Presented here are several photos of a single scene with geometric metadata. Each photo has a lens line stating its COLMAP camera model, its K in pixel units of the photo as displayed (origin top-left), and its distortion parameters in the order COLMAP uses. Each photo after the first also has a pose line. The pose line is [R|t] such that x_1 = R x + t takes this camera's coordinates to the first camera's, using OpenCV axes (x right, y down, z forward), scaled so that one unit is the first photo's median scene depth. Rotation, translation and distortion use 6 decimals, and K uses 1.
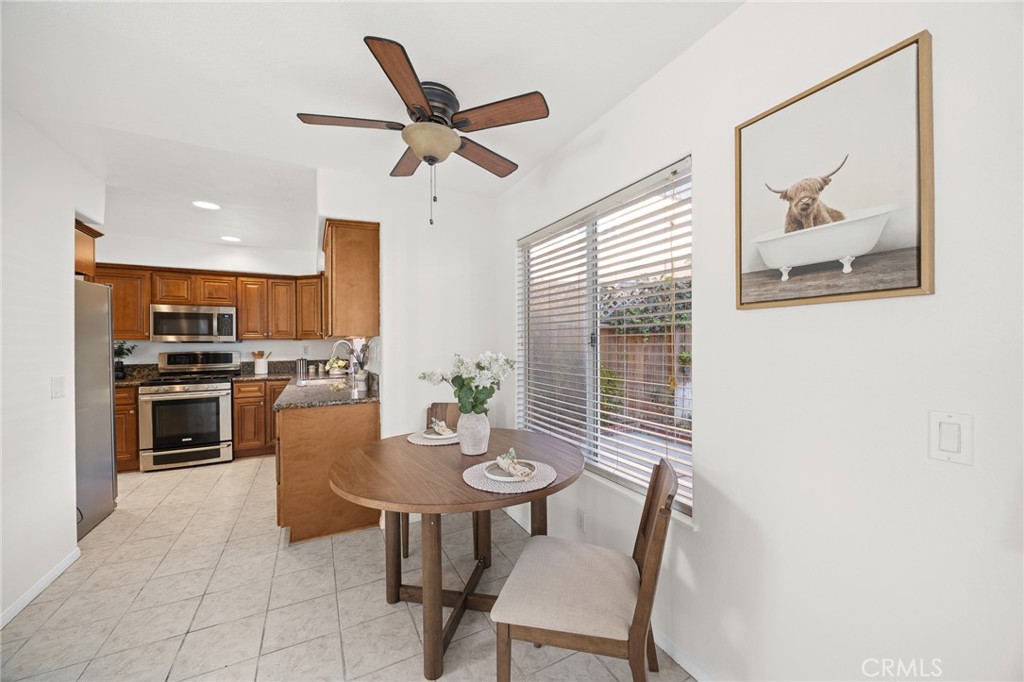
lens RADIAL K [[388.0, 0, 515.6], [0, 388.0, 341.5], [0, 0, 1]] dist [-0.005060, 0.000193]
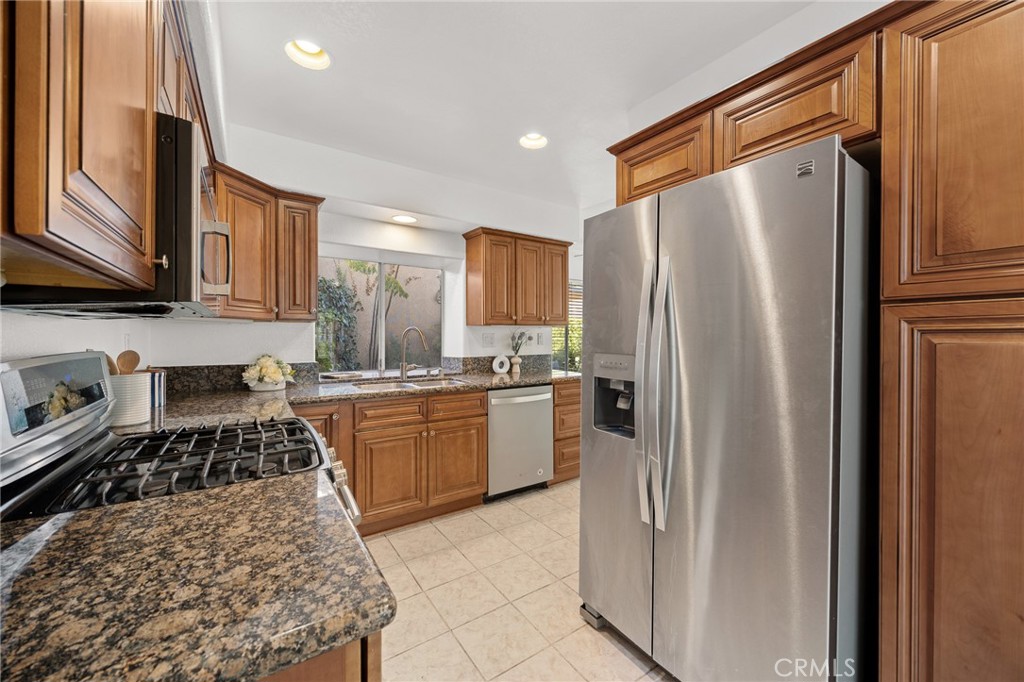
lens RADIAL K [[392.4, 0, 516.7], [0, 392.4, 336.8], [0, 0, 1]] dist [-0.004071, 0.000074]
pose [[-0.120328, 0.001418, 0.992733, -1.154566], [0.000159, 0.999999, -0.001410, 0.015901], [-0.992734, -0.000012, -0.120328, 0.840959]]
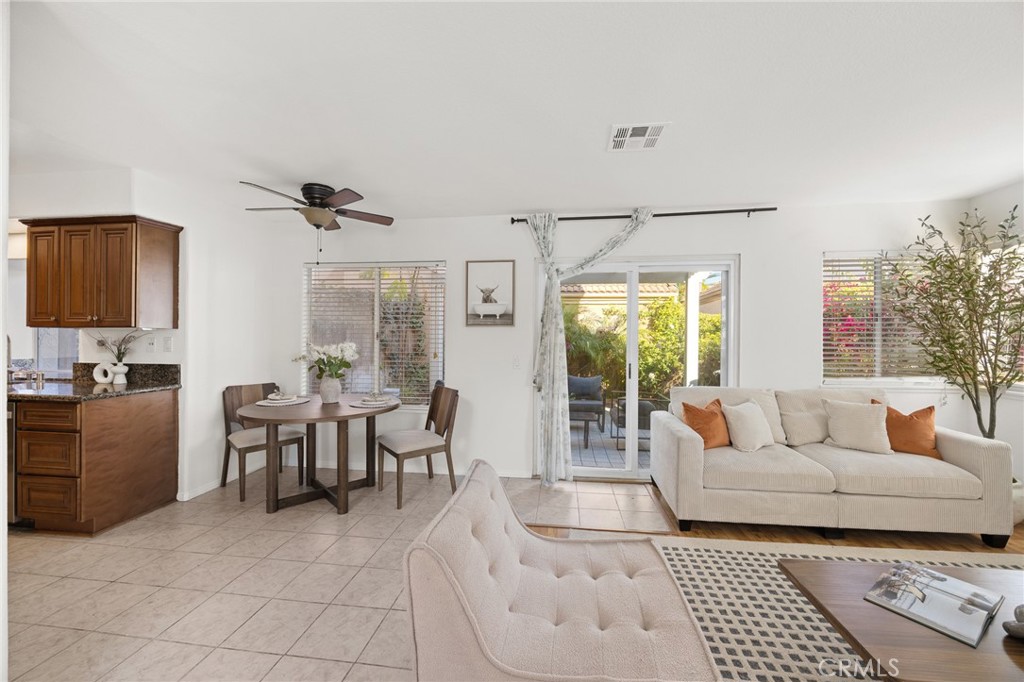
lens RADIAL K [[388.0, 0, 515.6], [0, 388.0, 341.5], [0, 0, 1]] dist [-0.005060, 0.000193]
pose [[0.570821, 0.005524, 0.821056, -0.461945], [-0.011846, 0.999929, 0.001508, 0.005258], [-0.820989, -0.010587, 0.570846, -0.271683]]
